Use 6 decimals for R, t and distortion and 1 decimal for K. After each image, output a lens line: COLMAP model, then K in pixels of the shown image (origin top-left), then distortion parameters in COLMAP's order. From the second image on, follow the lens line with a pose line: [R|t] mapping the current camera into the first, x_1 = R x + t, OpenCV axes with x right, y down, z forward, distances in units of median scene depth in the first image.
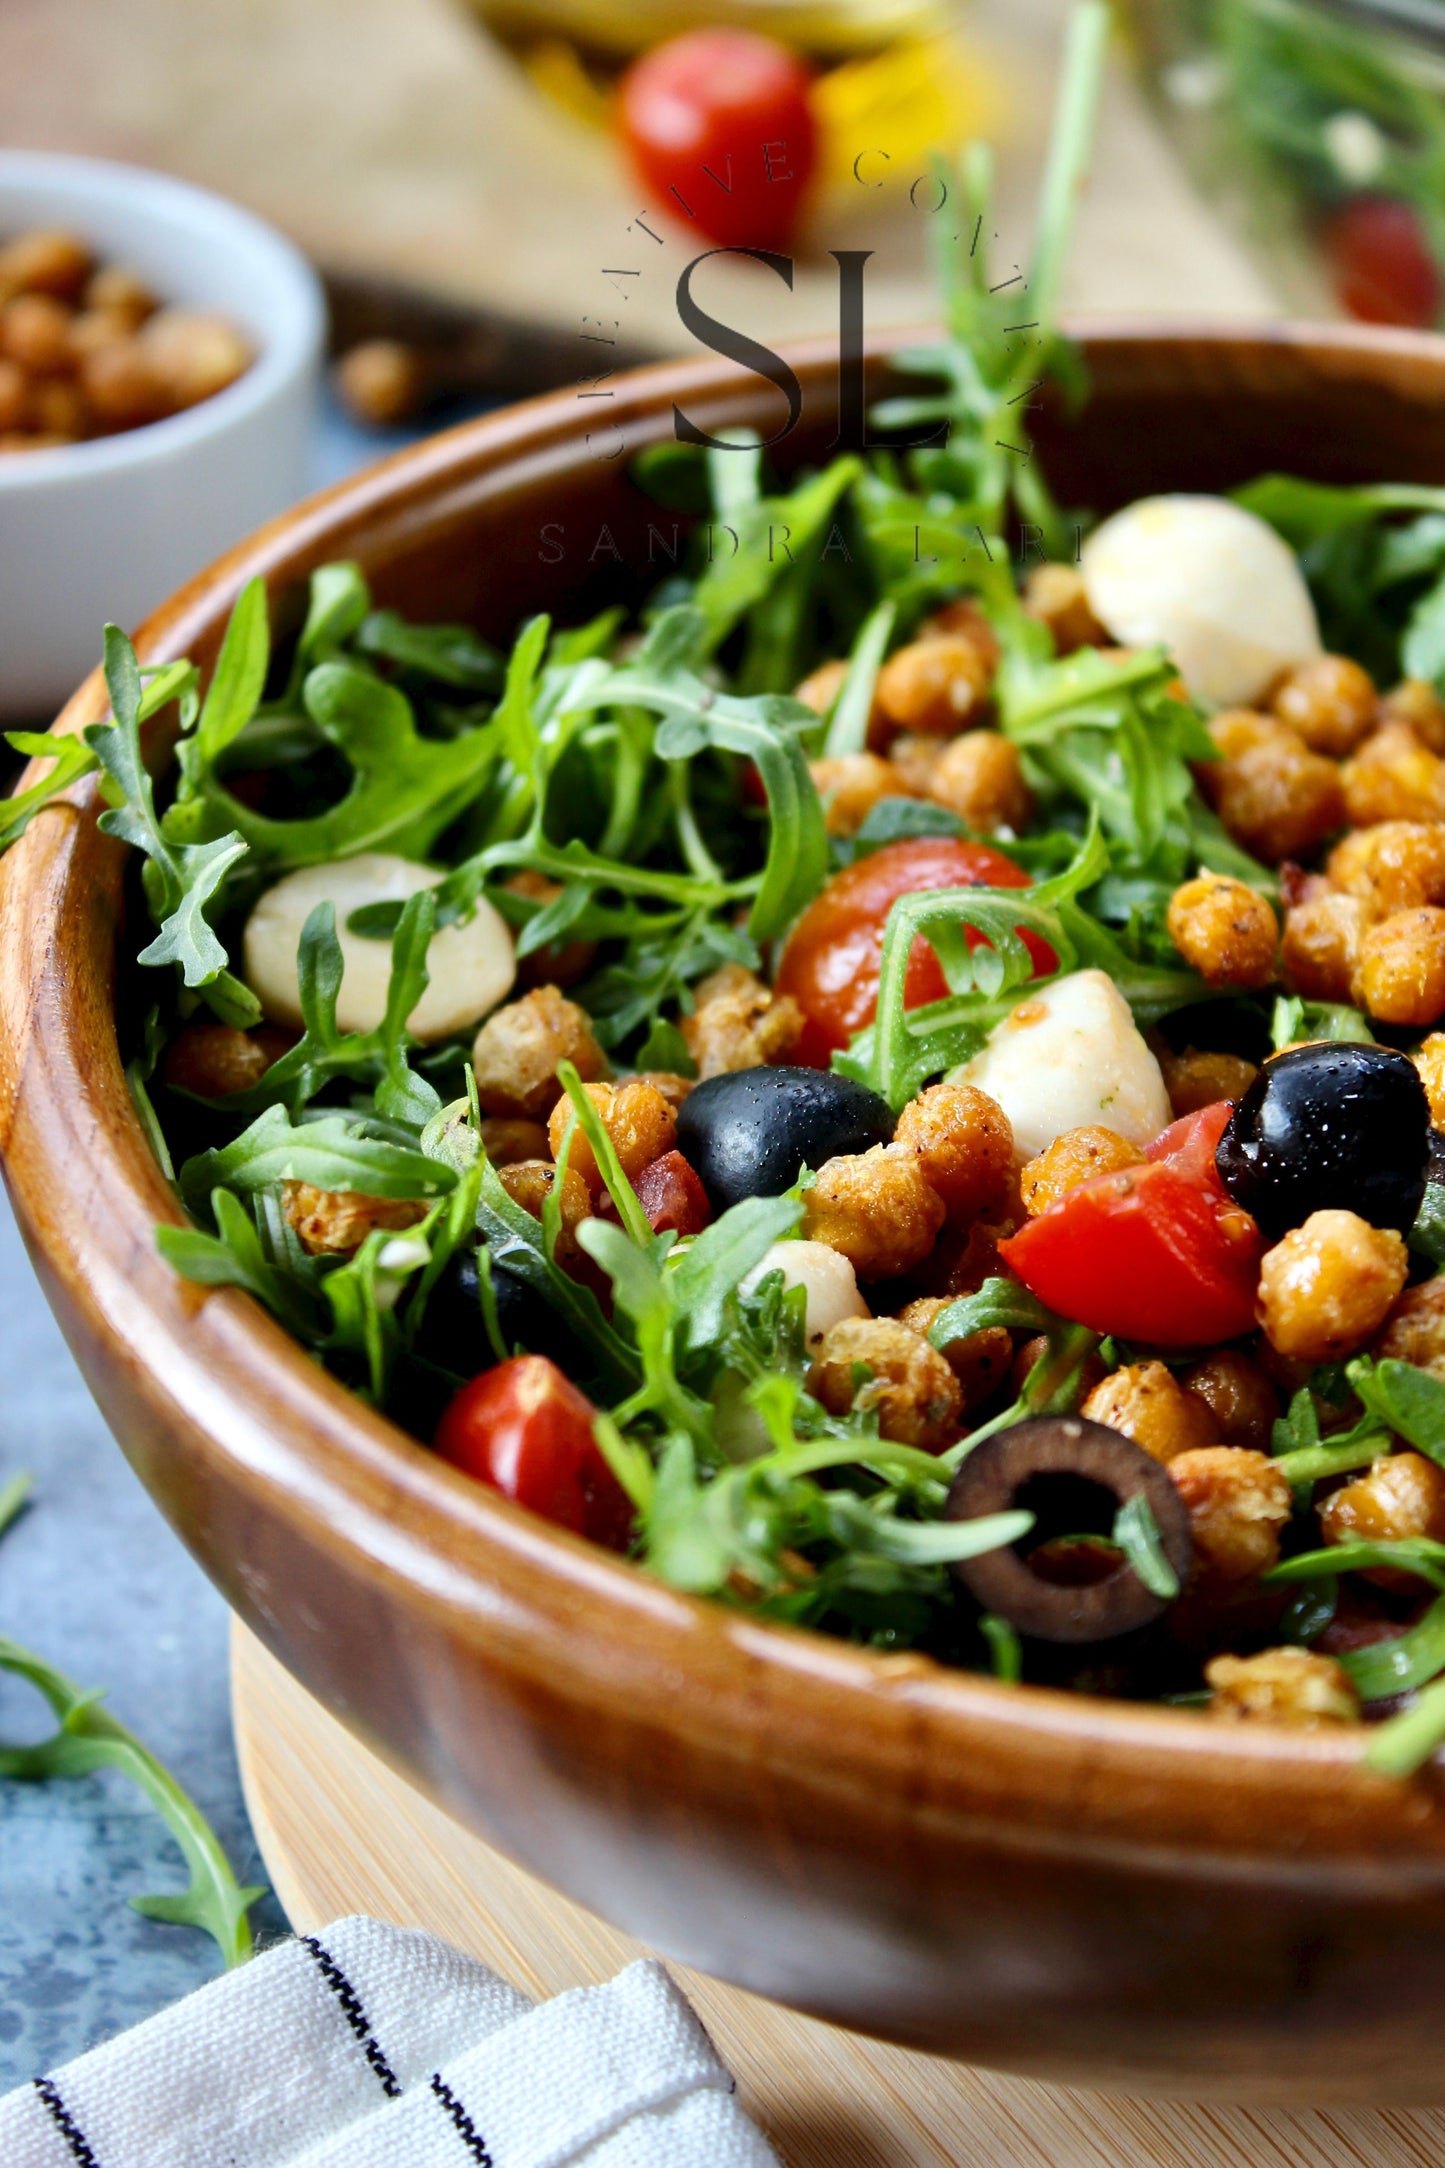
lens RADIAL K [[4436.7, 0, 722.5], [0, 4436.7, 1084.0], [0, 0, 1]] dist [0.044868, 0.323880]
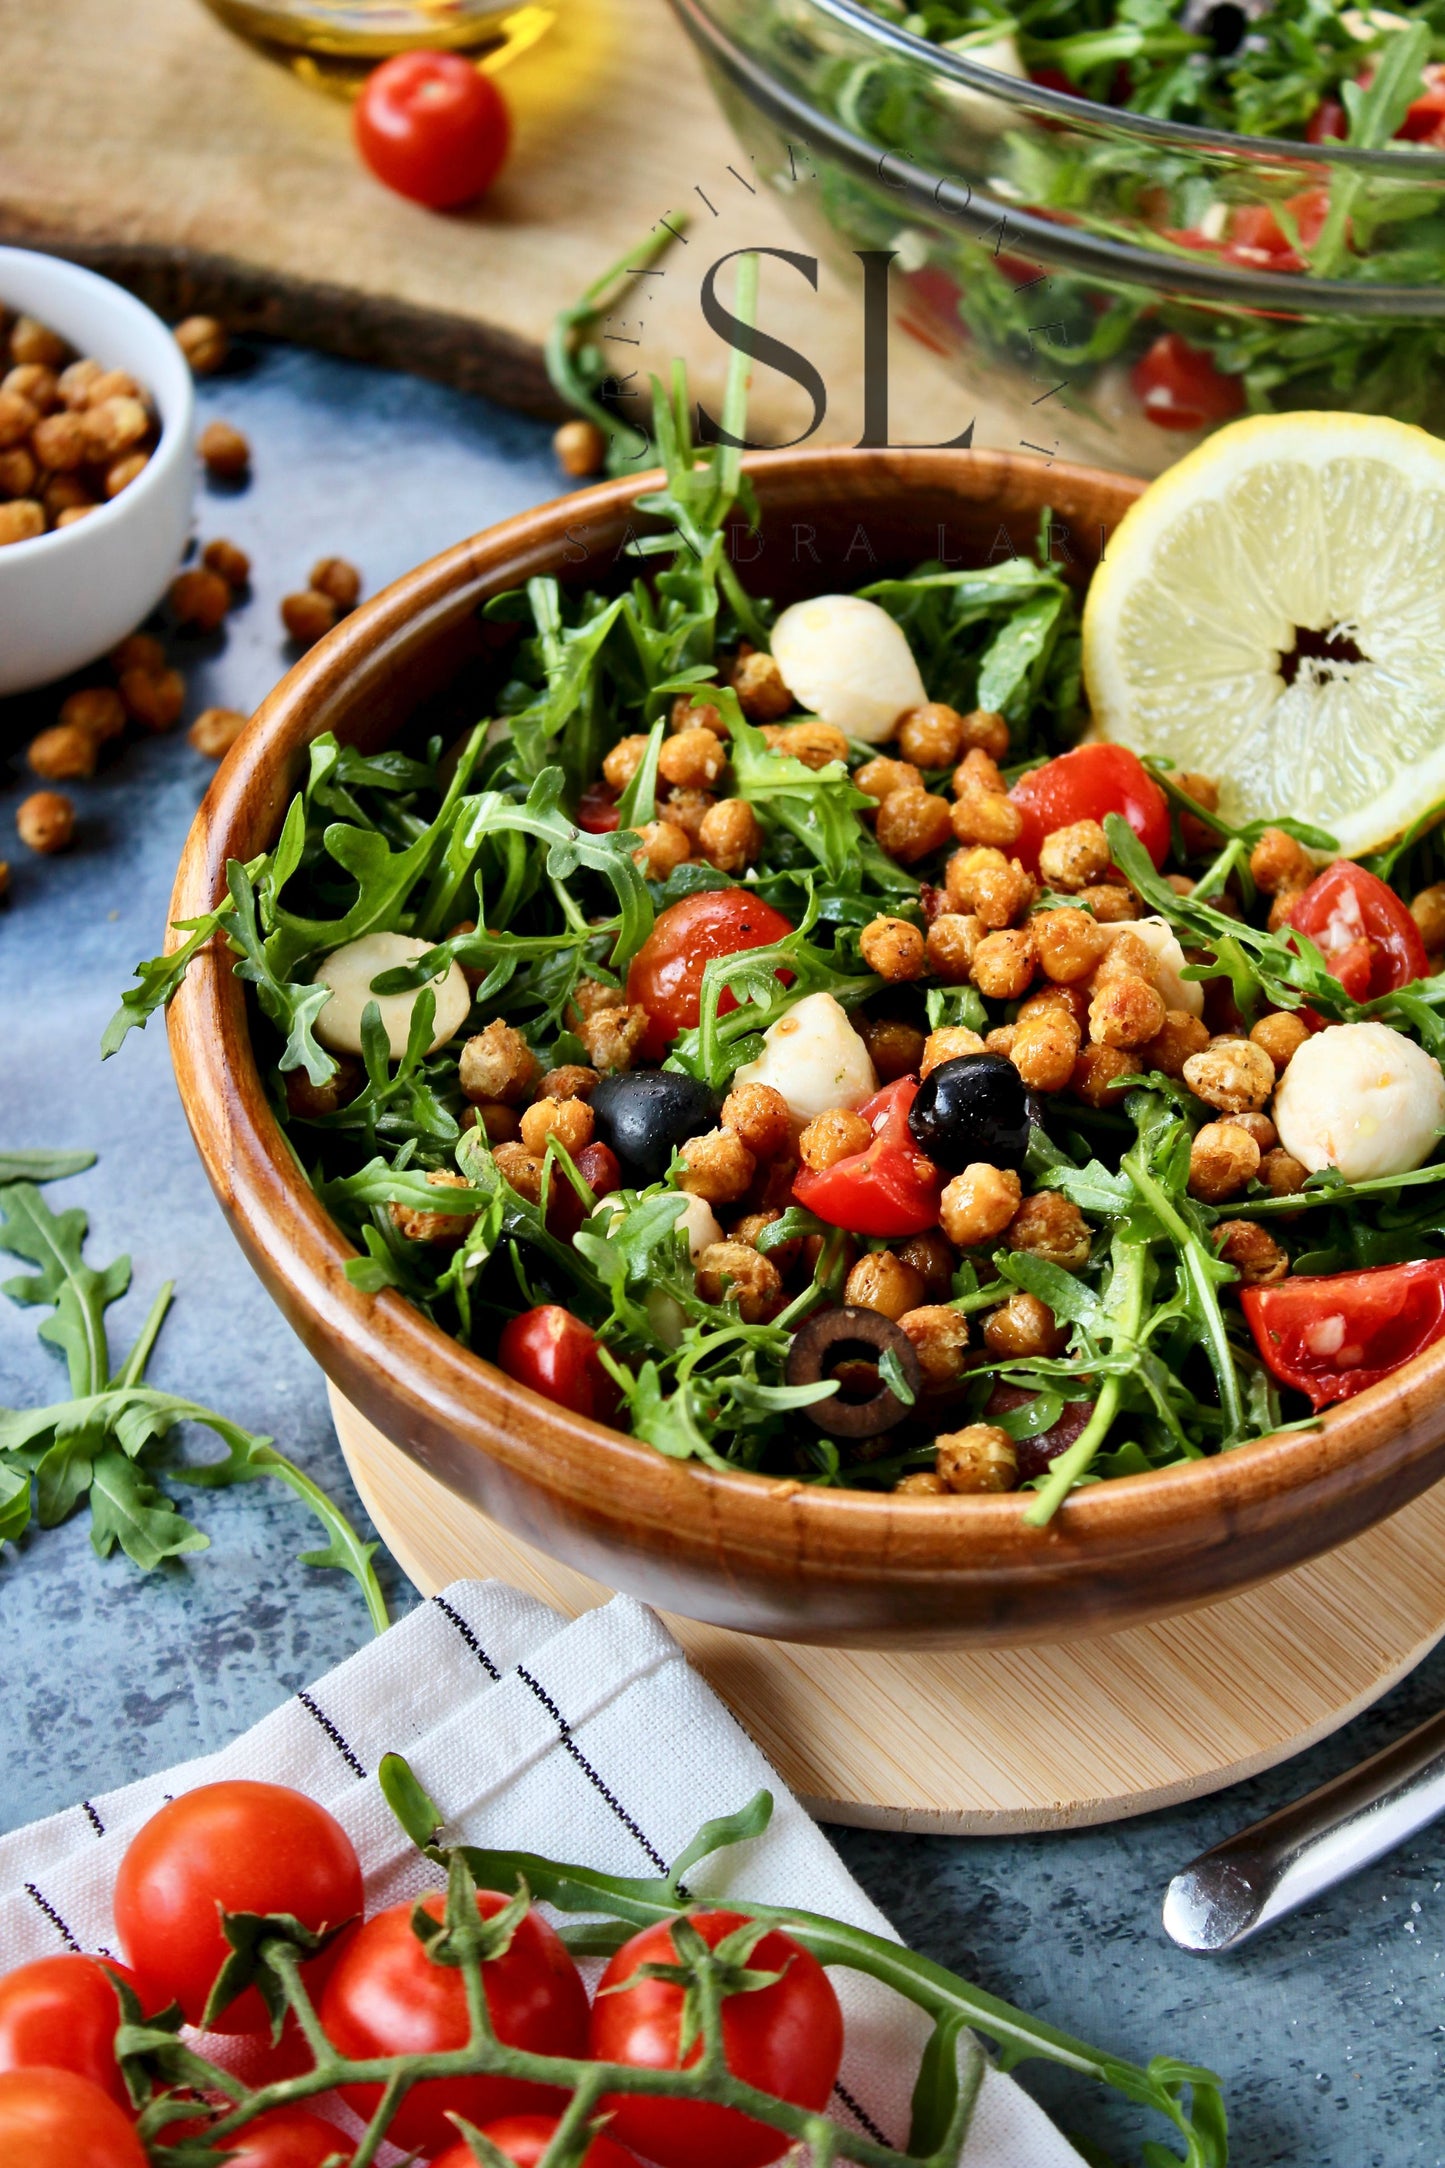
lens RADIAL K [[4436.7, 0, 722.5], [0, 4436.7, 1084.0], [0, 0, 1]] dist [0.044868, 0.323880]
pose [[0.989922, -0.104868, 0.095167, -0.122479], [0.082333, 0.972974, 0.215736, -0.367925], [-0.115219, -0.205726, 0.971803, -0.672871]]
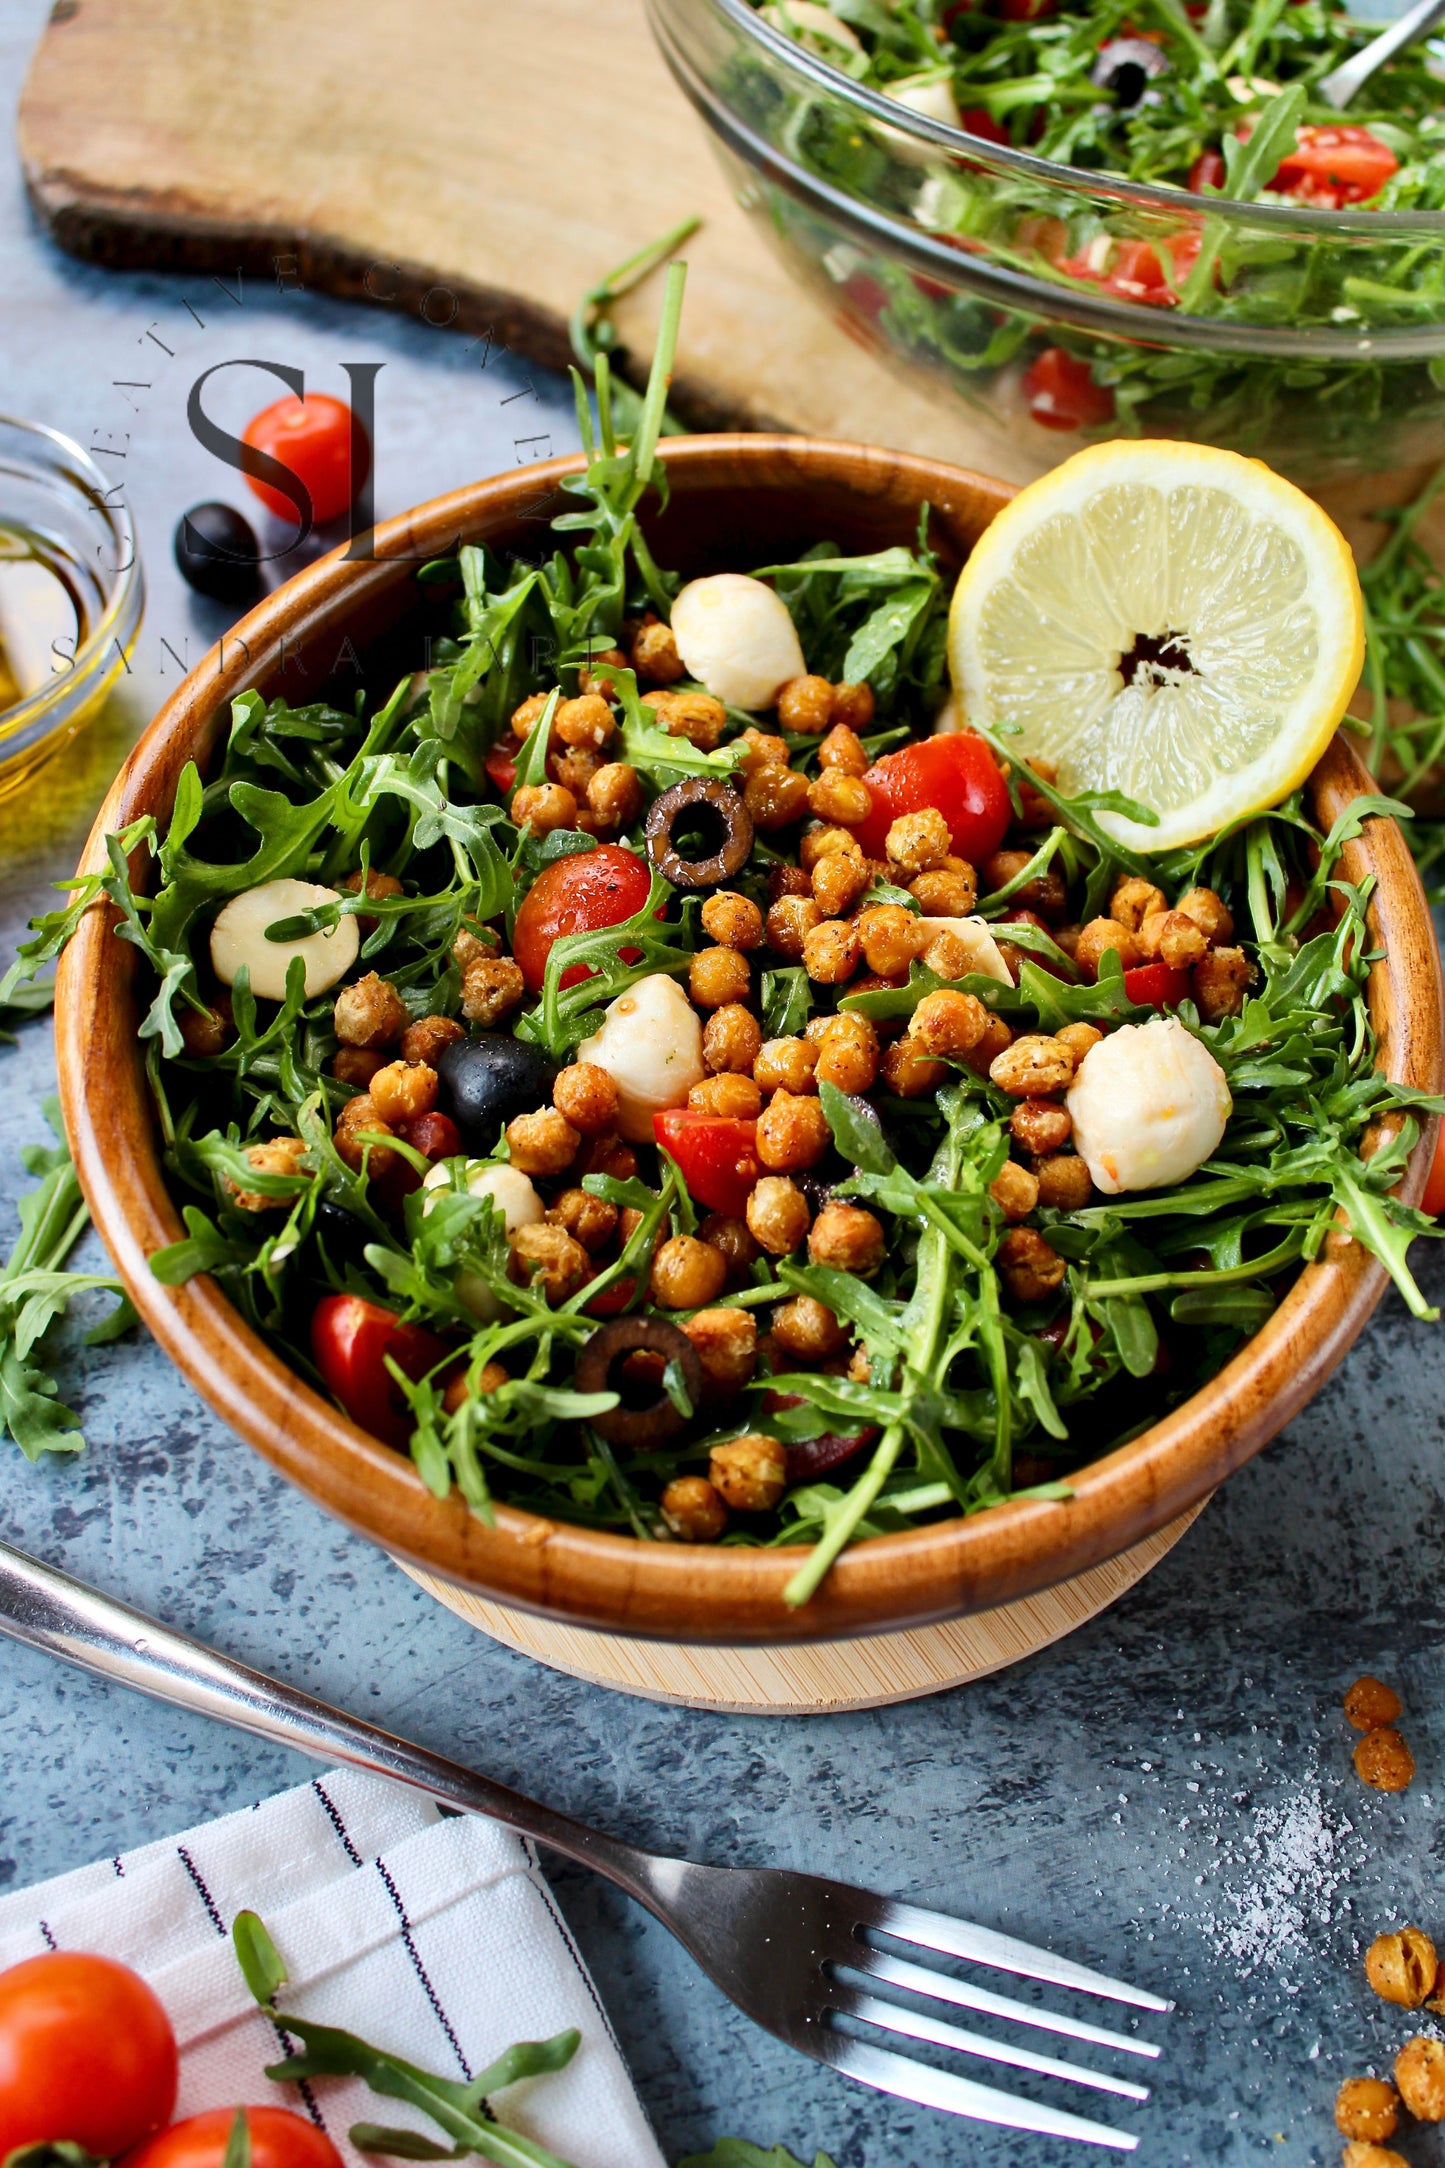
lens RADIAL K [[2208.9, 0, 736.5], [0, 2208.9, 1060.0], [0, 0, 1]] dist [-0.108558, 0.111131]
pose [[0.998479, -0.050042, 0.023150, 0.093424], [0.037259, 0.921864, 0.385718, -0.351315], [-0.040643, -0.384269, 0.922326, 0.136964]]
